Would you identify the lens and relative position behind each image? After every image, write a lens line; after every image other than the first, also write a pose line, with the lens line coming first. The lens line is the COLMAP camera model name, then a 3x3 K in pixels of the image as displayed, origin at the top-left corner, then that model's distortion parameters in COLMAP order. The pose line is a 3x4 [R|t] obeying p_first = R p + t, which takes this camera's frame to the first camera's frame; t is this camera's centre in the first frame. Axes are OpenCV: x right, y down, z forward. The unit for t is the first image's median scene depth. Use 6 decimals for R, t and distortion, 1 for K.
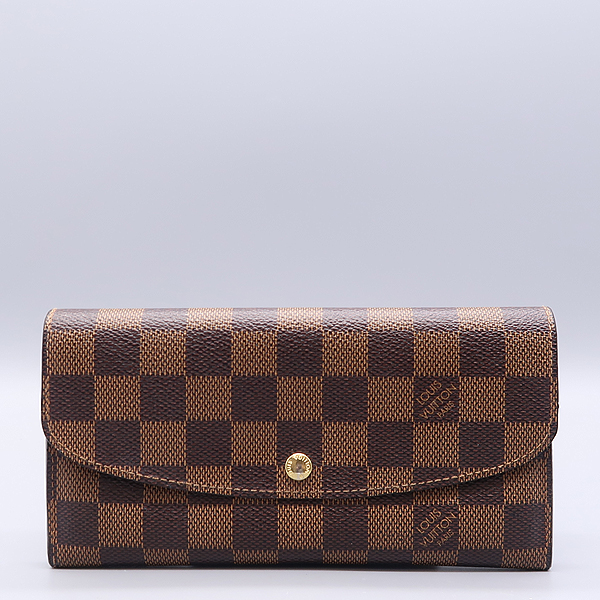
lens RADIAL K [[953.1, 0, 300.4], [0, 953.1, 300.1], [0, 0, 1]] dist [-0.024930, 0.000000]
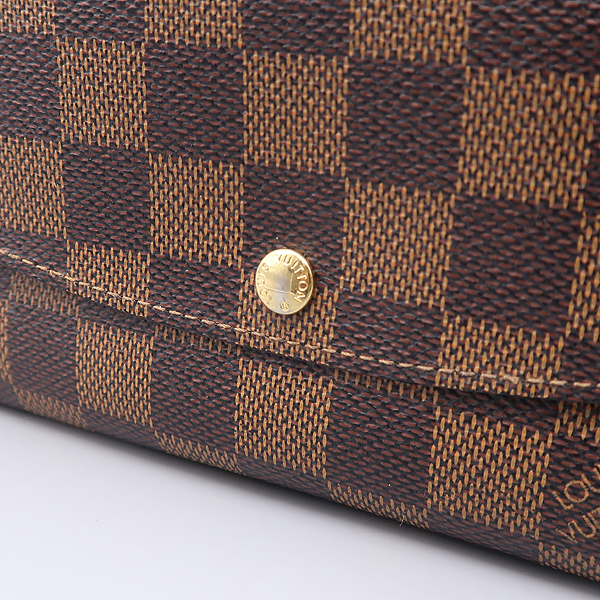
lens RADIAL K [[953.1, 0, 299.6], [0, 953.1, 298.9], [0, 0, 1]] dist [-0.024930, 0.000000]
pose [[0.876386, 0.174813, -0.448764, 0.187868], [-0.024711, 0.946893, 0.320599, 0.051192], [0.480976, -0.269879, 0.834163, 0.660646]]
